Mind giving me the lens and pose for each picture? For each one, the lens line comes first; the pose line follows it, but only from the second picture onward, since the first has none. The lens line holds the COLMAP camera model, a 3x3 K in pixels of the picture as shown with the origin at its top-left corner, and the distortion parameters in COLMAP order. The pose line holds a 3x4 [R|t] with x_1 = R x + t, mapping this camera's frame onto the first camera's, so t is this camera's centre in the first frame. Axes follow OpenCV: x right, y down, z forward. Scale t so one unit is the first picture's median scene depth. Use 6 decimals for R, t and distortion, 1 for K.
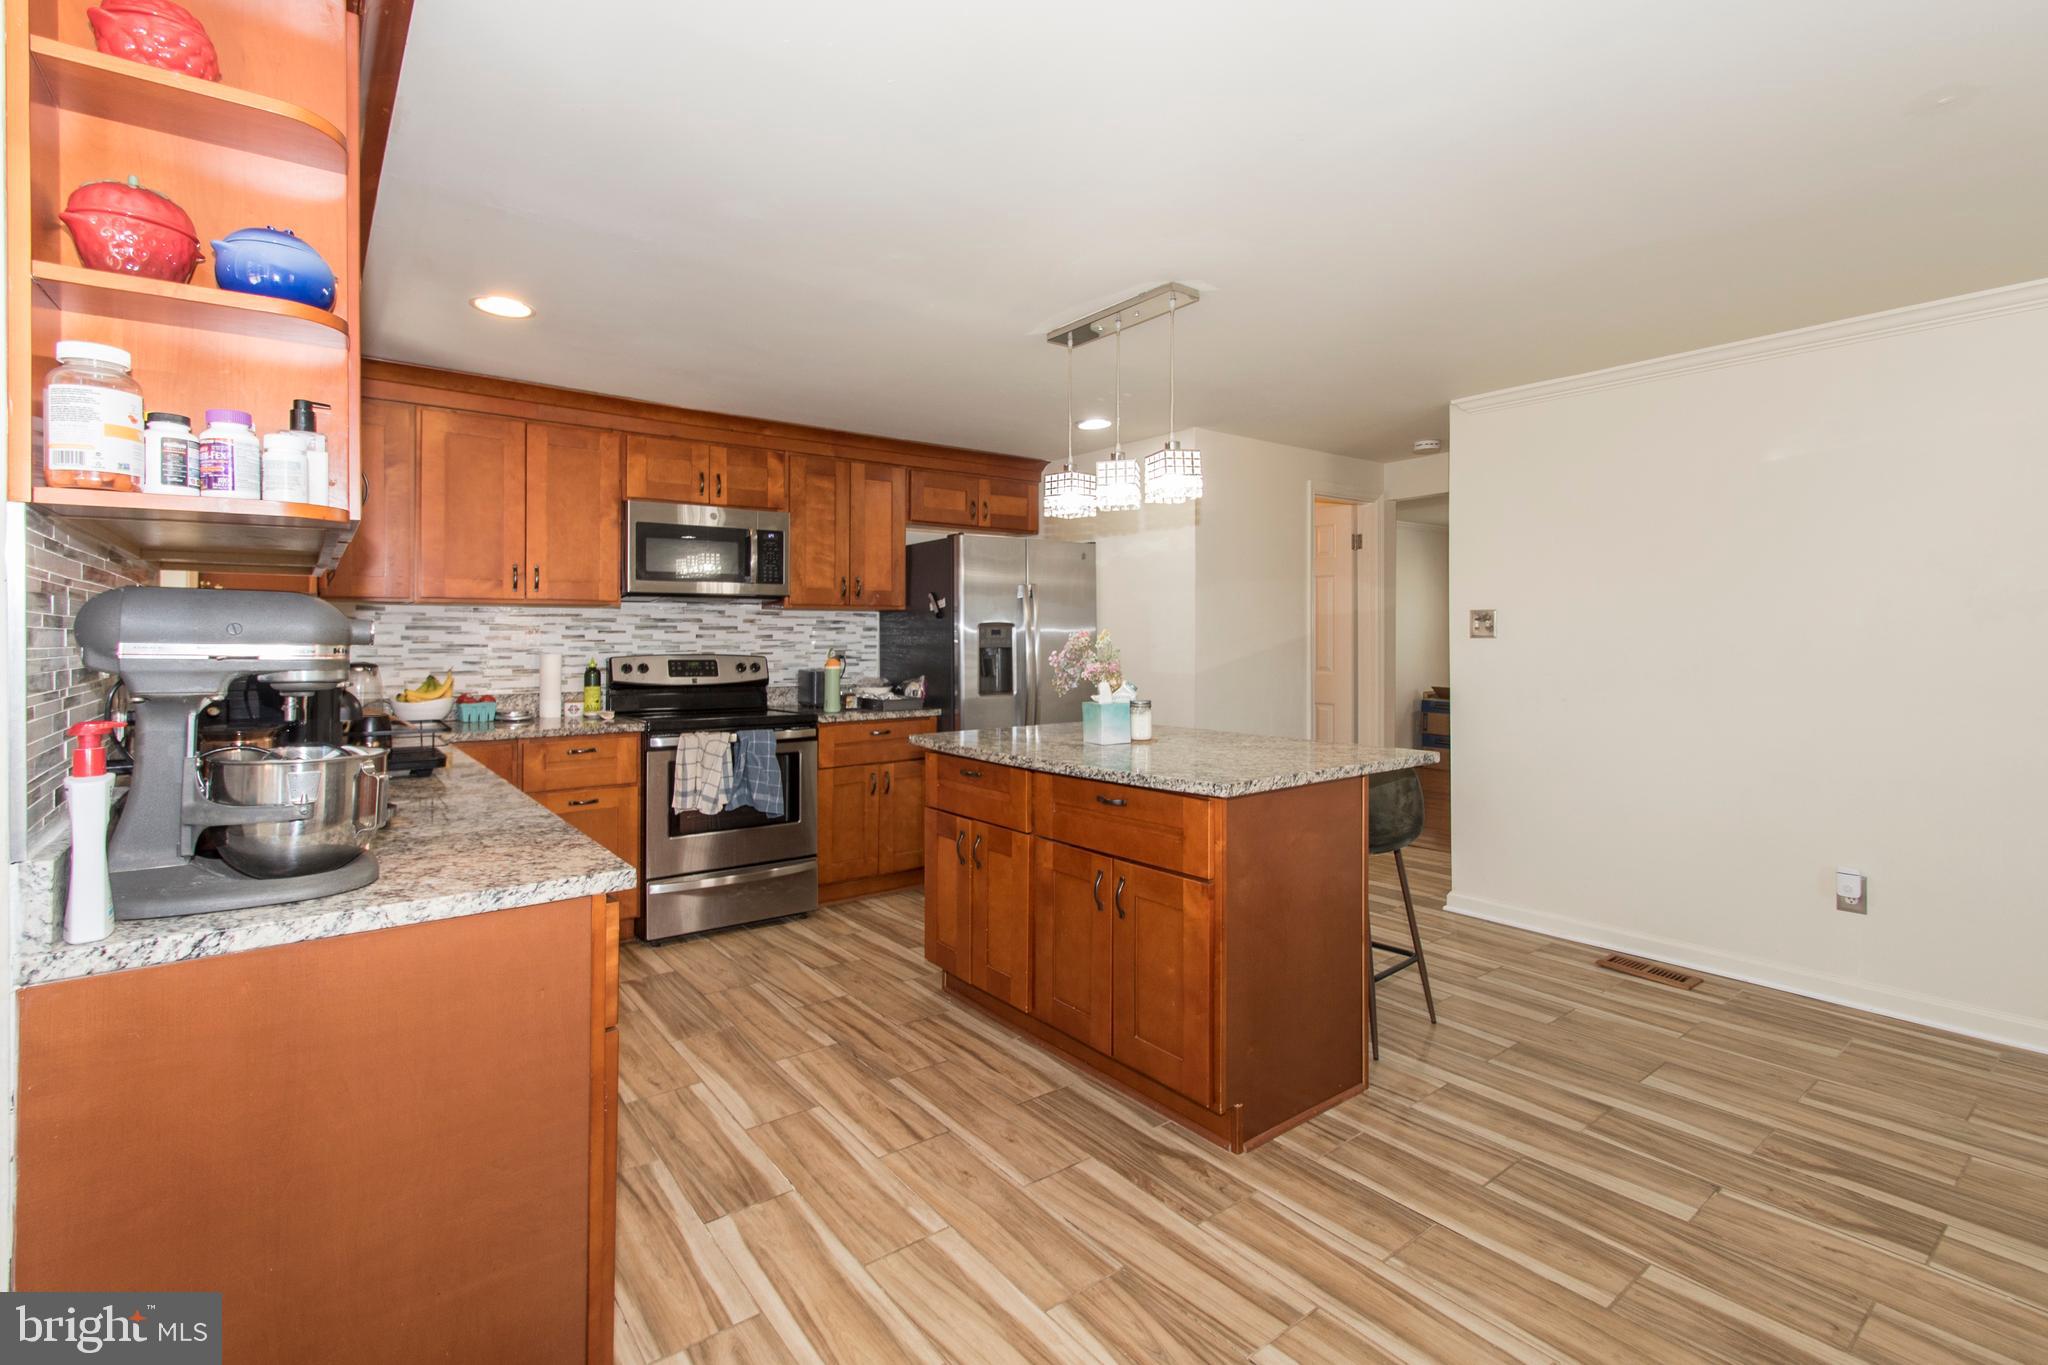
lens RADIAL K [[938.4, 0, 982.9], [0, 938.4, 676.3], [0, 0, 1]] dist [0.003429, 0.000716]
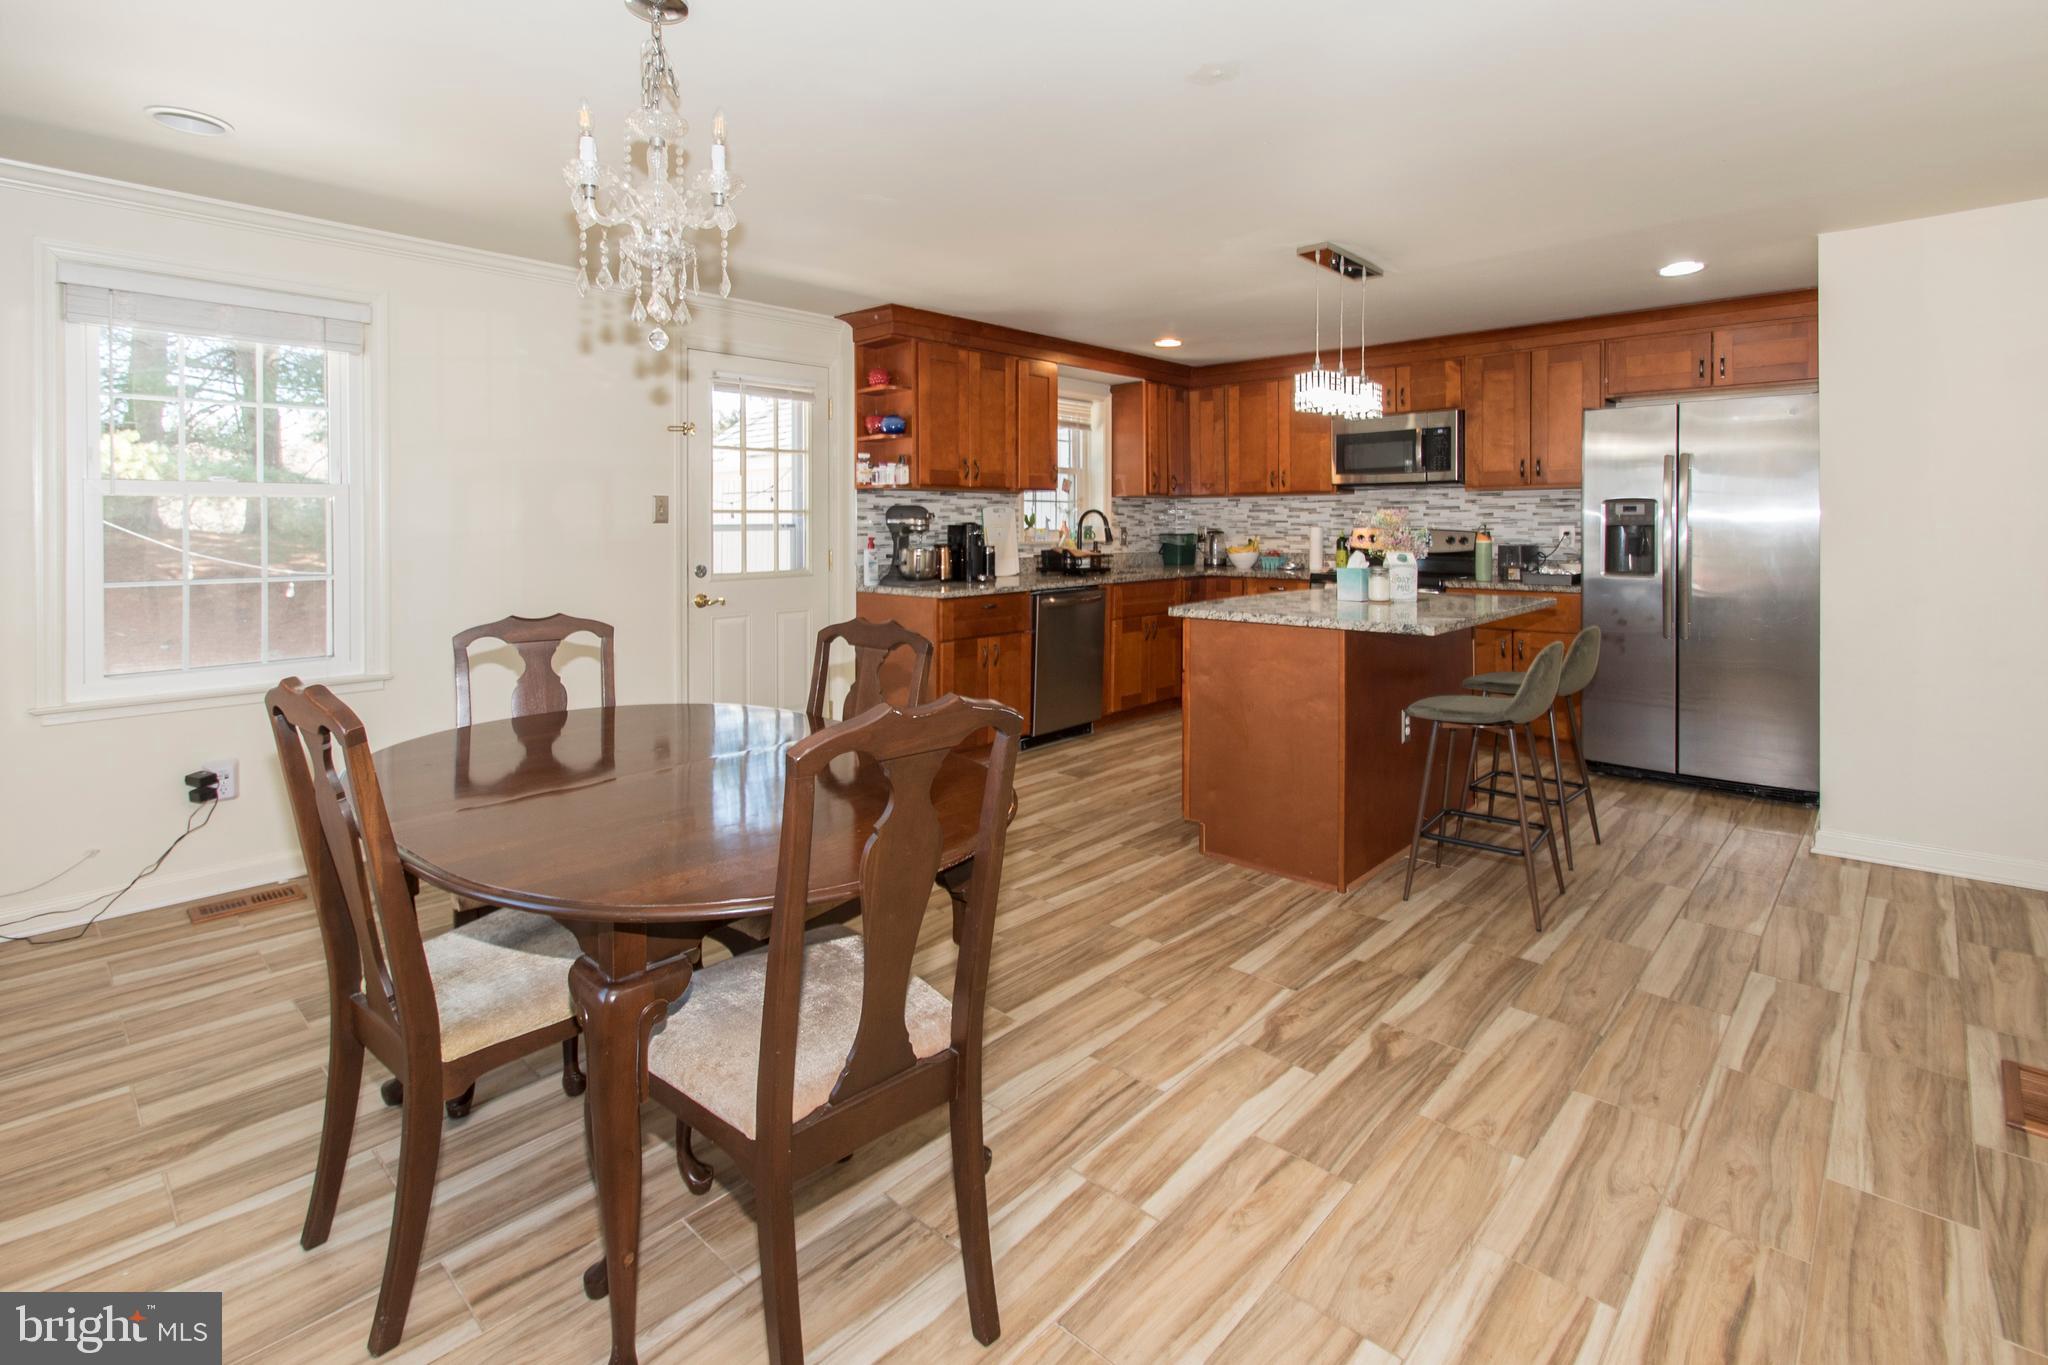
lens RADIAL K [[949.0, 0, 968.5], [0, 949.0, 536.2], [0, 0, 1]] dist [-0.000802, -0.001002]
pose [[0.180433, 0.015955, -0.983458, 1.147101], [-0.037391, 0.999257, 0.009351, -0.003804], [0.982876, 0.035085, 0.180895, 0.242510]]
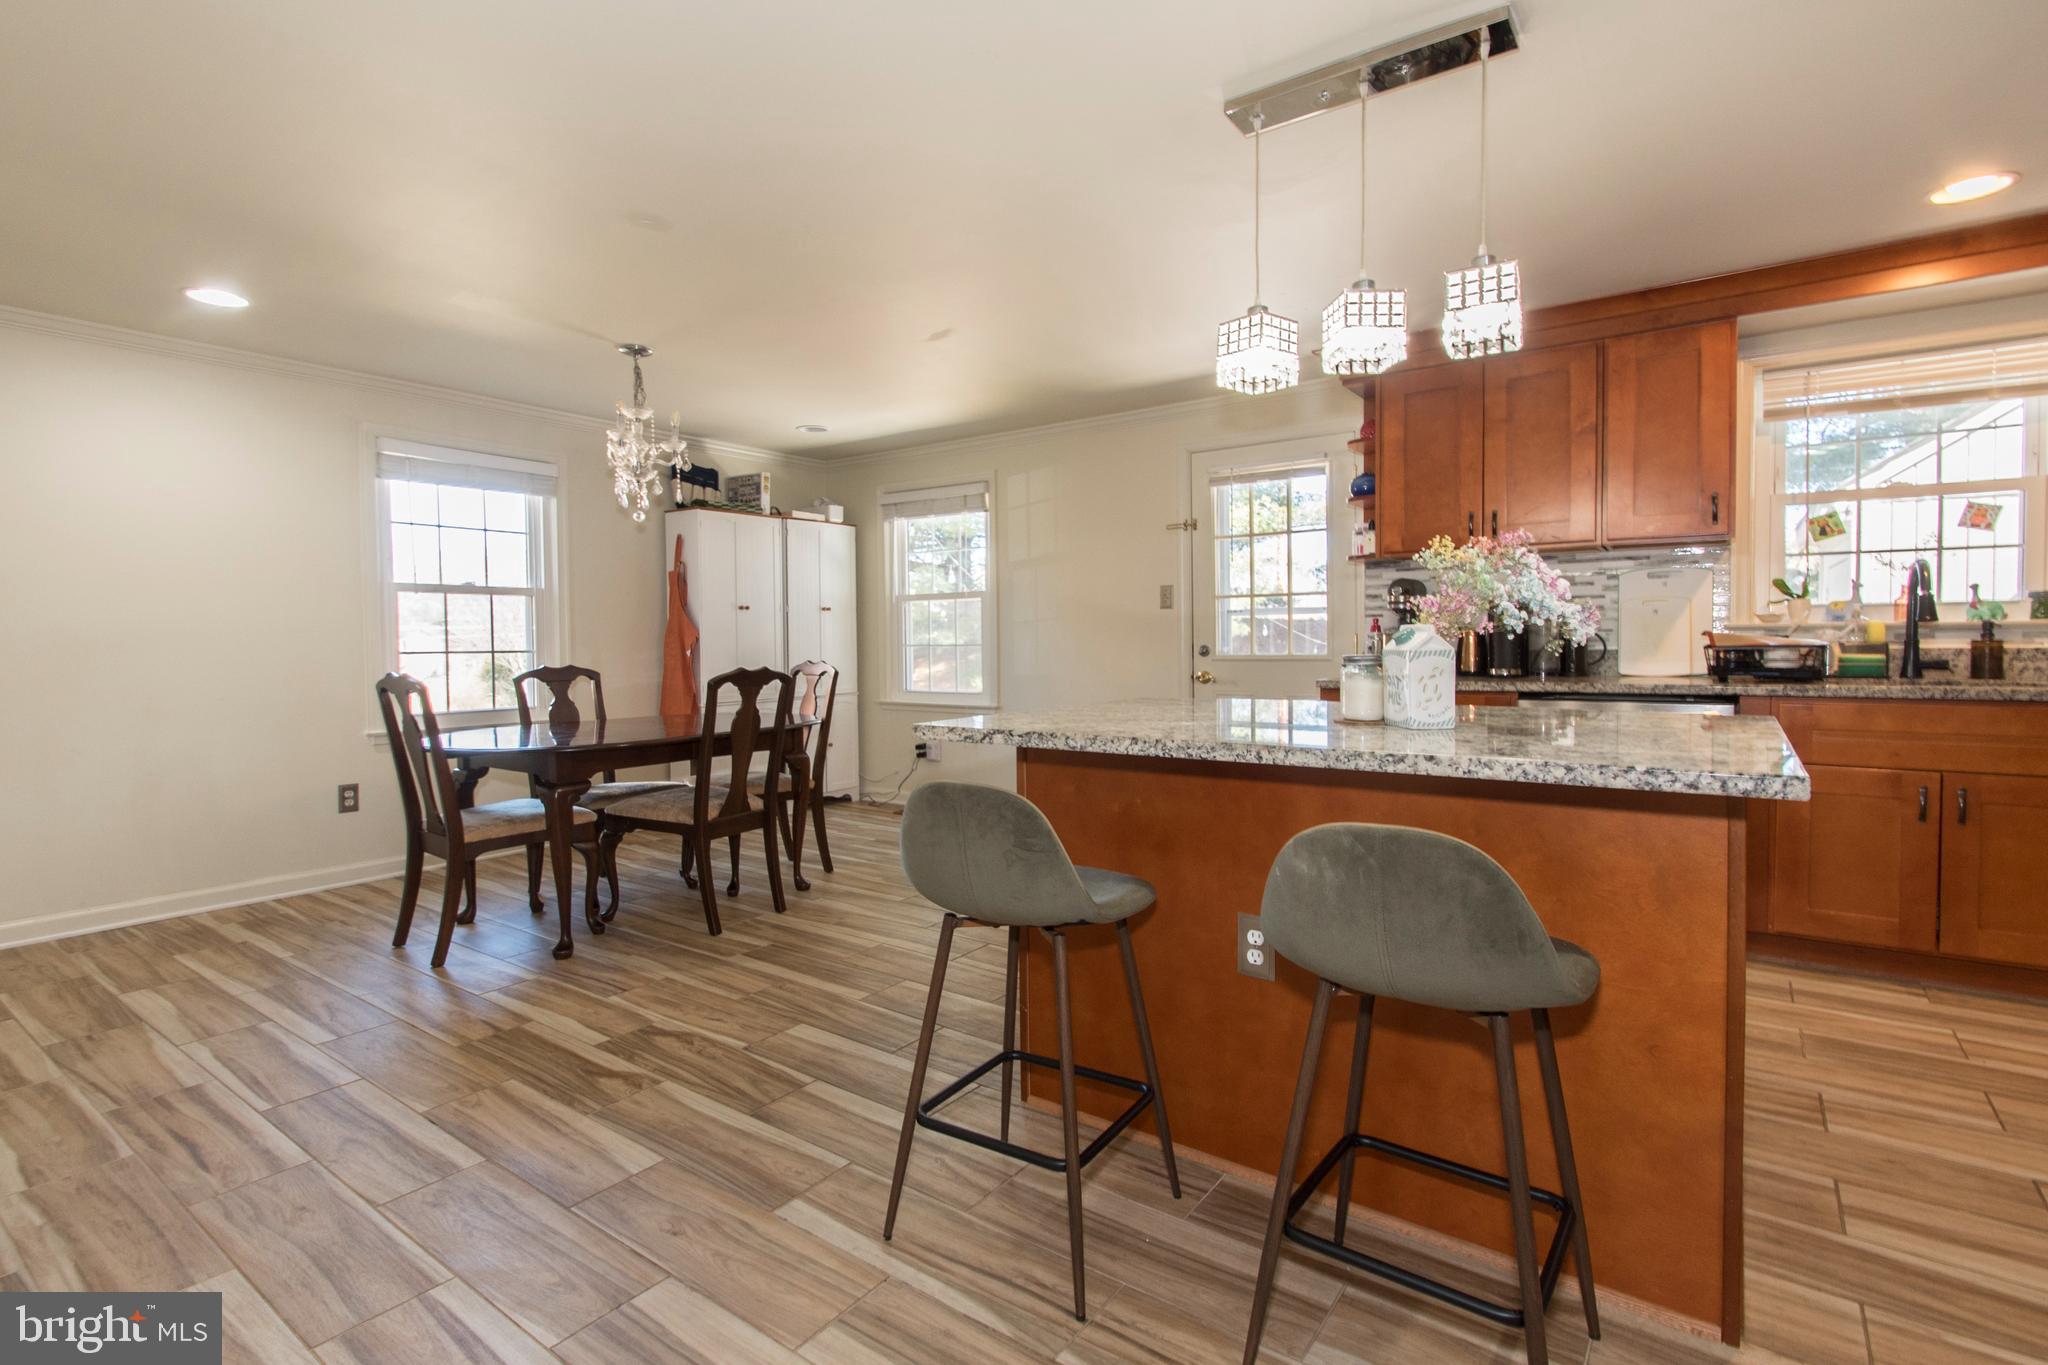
lens RADIAL K [[999.8, 0, 1154.1], [0, 999.8, 660.2], [0, 0, 1]] dist [0.000762, 0.000039]
pose [[-0.931419, 0.020338, -0.363379, 0.464201], [-0.000614, 0.998348, 0.057449, -0.002824], [0.363947, 0.053732, -0.929868, 1.446382]]
